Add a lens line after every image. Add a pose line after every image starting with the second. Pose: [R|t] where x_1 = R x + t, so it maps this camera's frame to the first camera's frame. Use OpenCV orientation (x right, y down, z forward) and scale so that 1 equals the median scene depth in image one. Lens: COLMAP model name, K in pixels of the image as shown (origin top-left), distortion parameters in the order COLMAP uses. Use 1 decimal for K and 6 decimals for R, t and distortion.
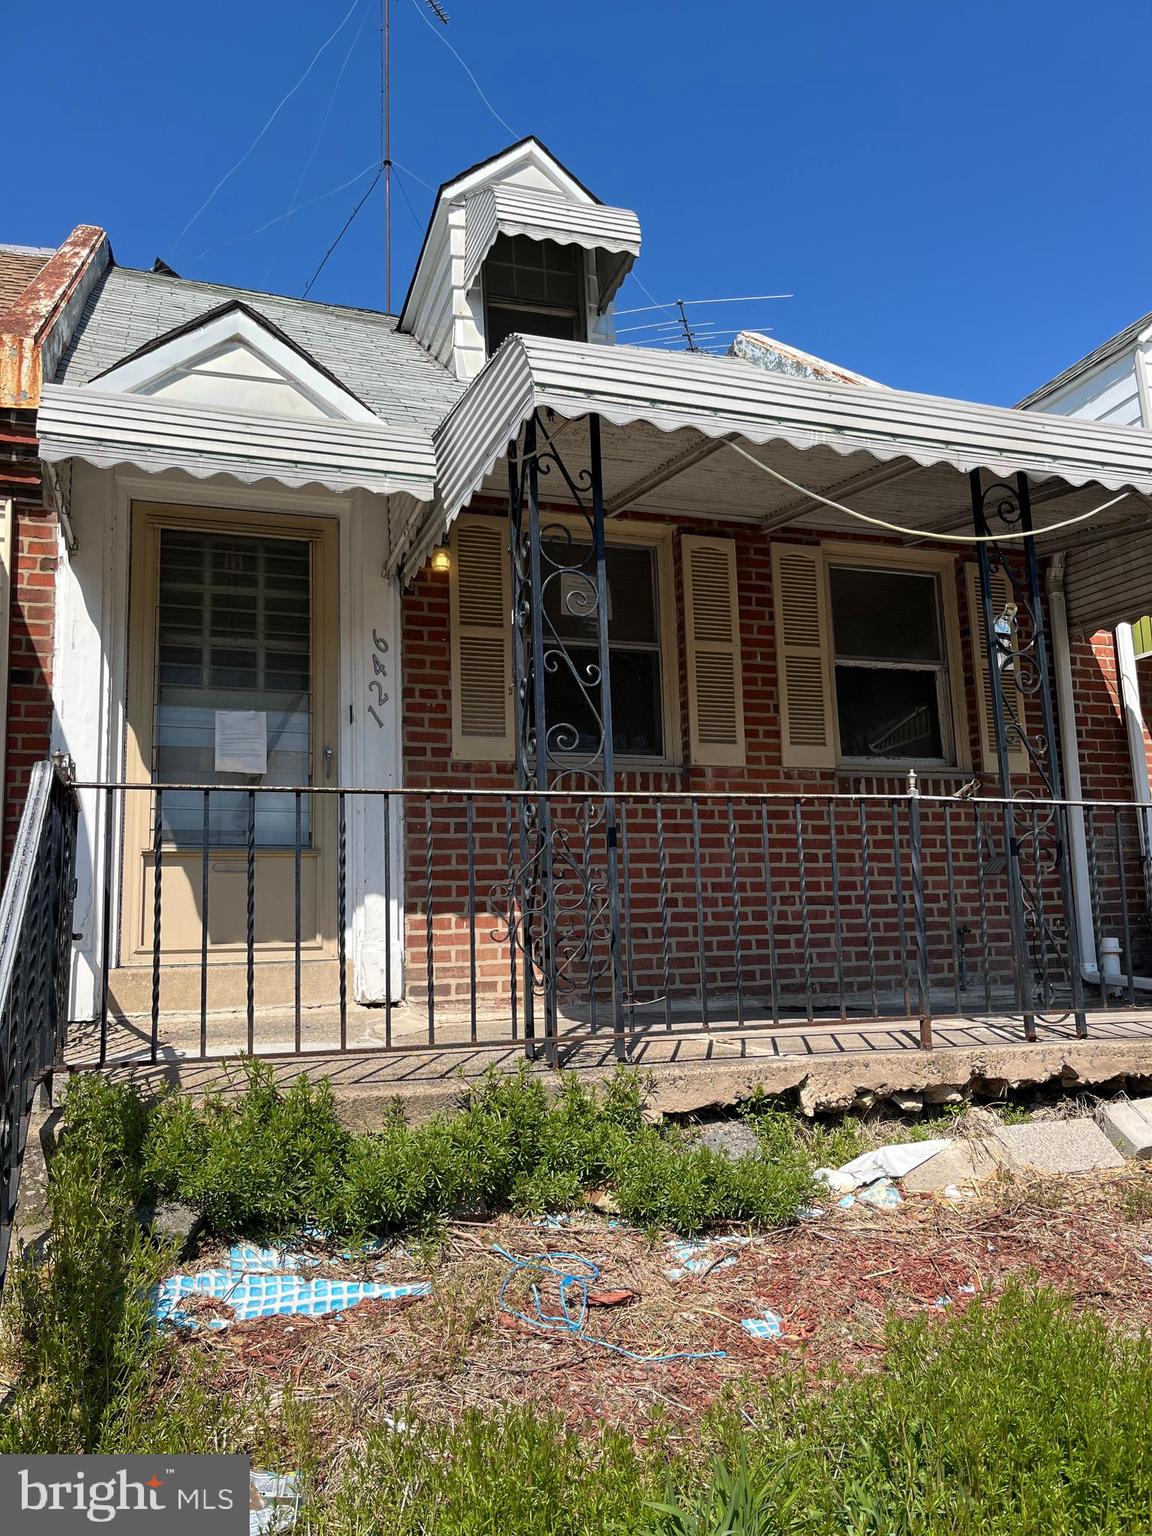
lens RADIAL K [[1187.9, 0, 583.8], [0, 1187.9, 767.1], [0, 0, 1]] dist [0.044409, -0.006885]
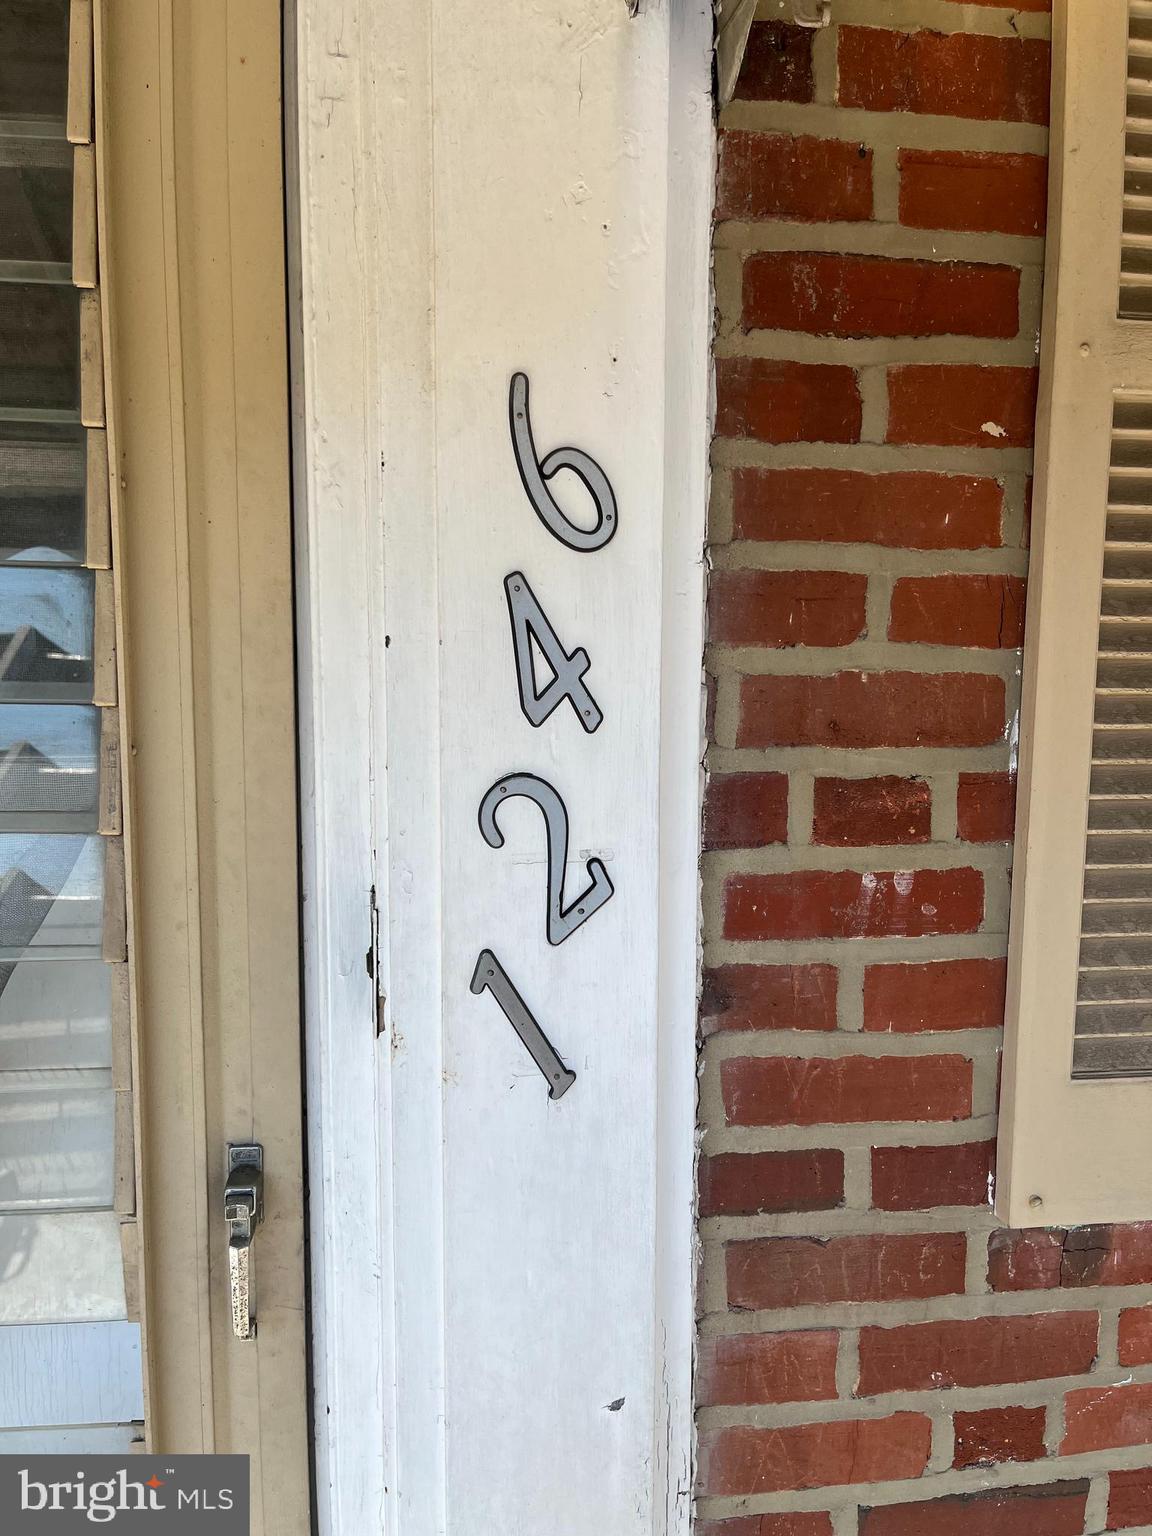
lens RADIAL K [[1187.9, 0, 572.6], [0, 1187.9, 768.4], [0, 0, 1]] dist [0.044409, -0.006885]
pose [[0.981100, 0.062602, -0.183094, -0.140971], [-0.010943, 0.962655, 0.270509, -0.107895], [0.193191, -0.263393, 0.945146, 0.850686]]
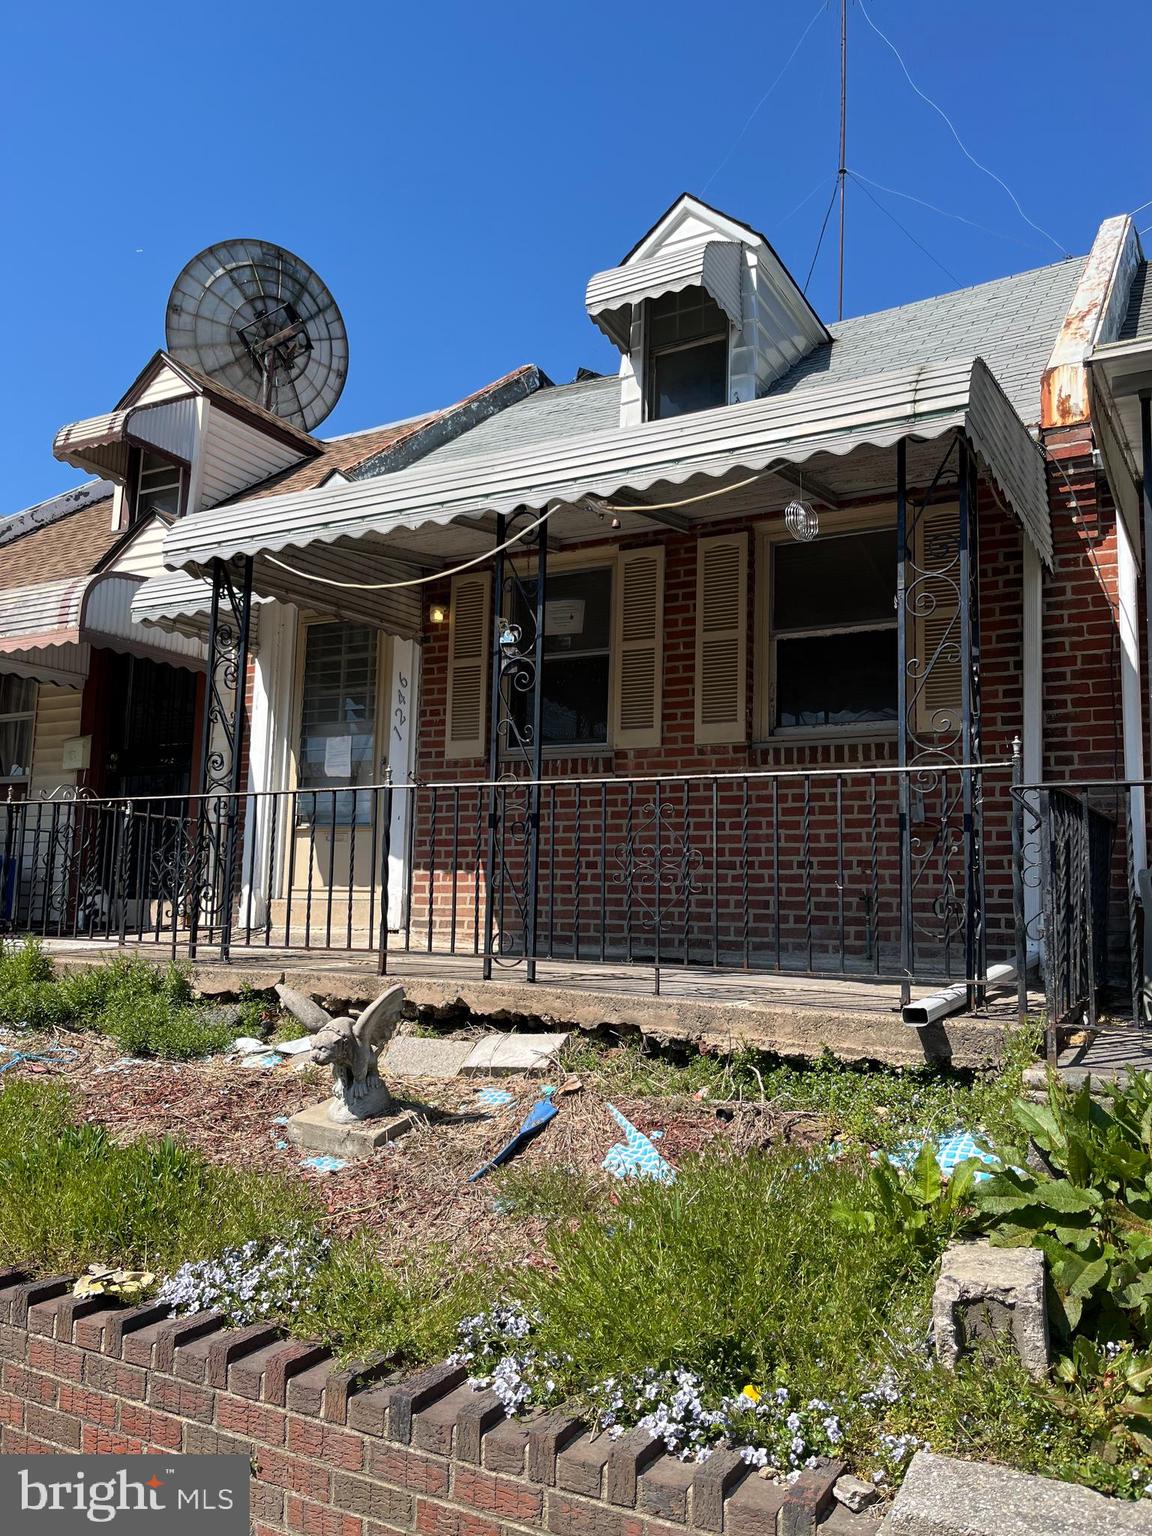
lens RADIAL K [[1187.9, 0, 581.3], [0, 1187.9, 765.3], [0, 0, 1]] dist [0.044409, -0.006885]
pose [[0.650192, -0.048627, -0.758212, 1.033856], [0.073710, 0.997279, -0.000751, 0.013366], [0.756186, -0.055399, 0.652007, 0.219118]]
